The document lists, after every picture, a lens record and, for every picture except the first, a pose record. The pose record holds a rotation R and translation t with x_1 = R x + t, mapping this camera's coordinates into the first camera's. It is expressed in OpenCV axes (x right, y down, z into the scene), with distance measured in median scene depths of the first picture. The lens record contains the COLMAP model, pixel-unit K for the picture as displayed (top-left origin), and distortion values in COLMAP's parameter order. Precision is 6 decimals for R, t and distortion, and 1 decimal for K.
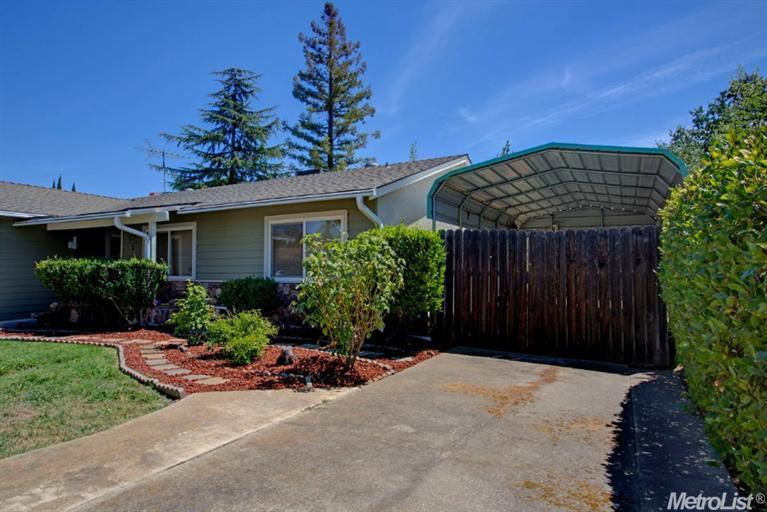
lens RADIAL K [[460.5, 0, 383.5], [0, 460.5, 256.0], [0, 0, 1]] dist [-0.088121, 0.075068]
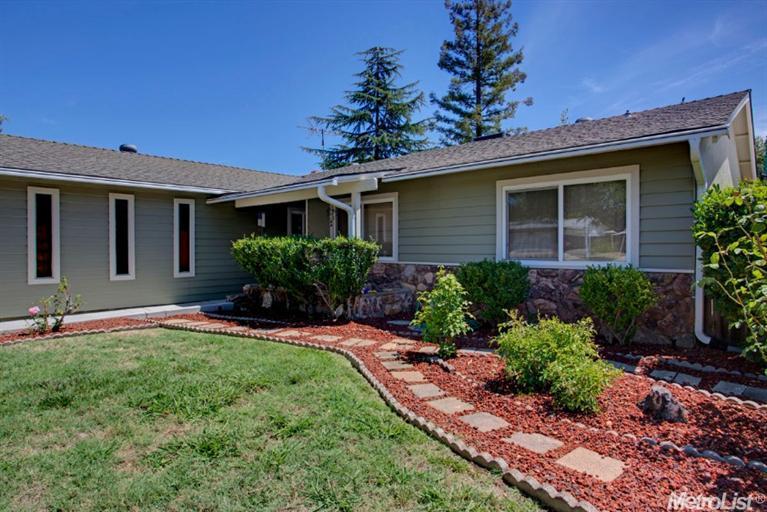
lens RADIAL K [[430.7, 0, 383.5], [0, 430.7, 256.0], [0, 0, 1]] dist [-0.052513, 0.002321]
pose [[0.965970, 0.004810, -0.258609, -0.077462], [0.009265, 0.998542, 0.053177, -0.000023], [0.258488, -0.053763, 0.964517, 0.073518]]
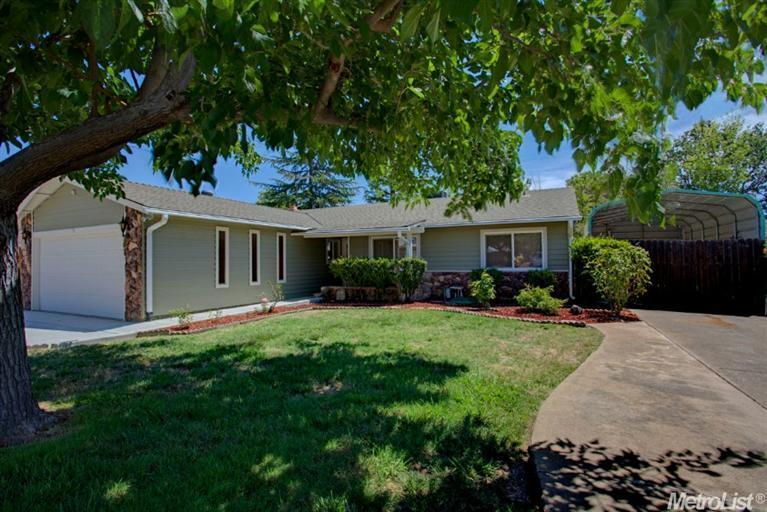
lens RADIAL K [[383.5, 0, 383.5], [0, 383.5, 256.0], [0, 0, 1]] dist [-0.072515, 0.032682]
pose [[0.999048, -0.009028, 0.042675, -0.197064], [0.008284, 0.999811, 0.017583, -0.006532], [-0.042826, -0.017213, 0.998934, -0.094156]]
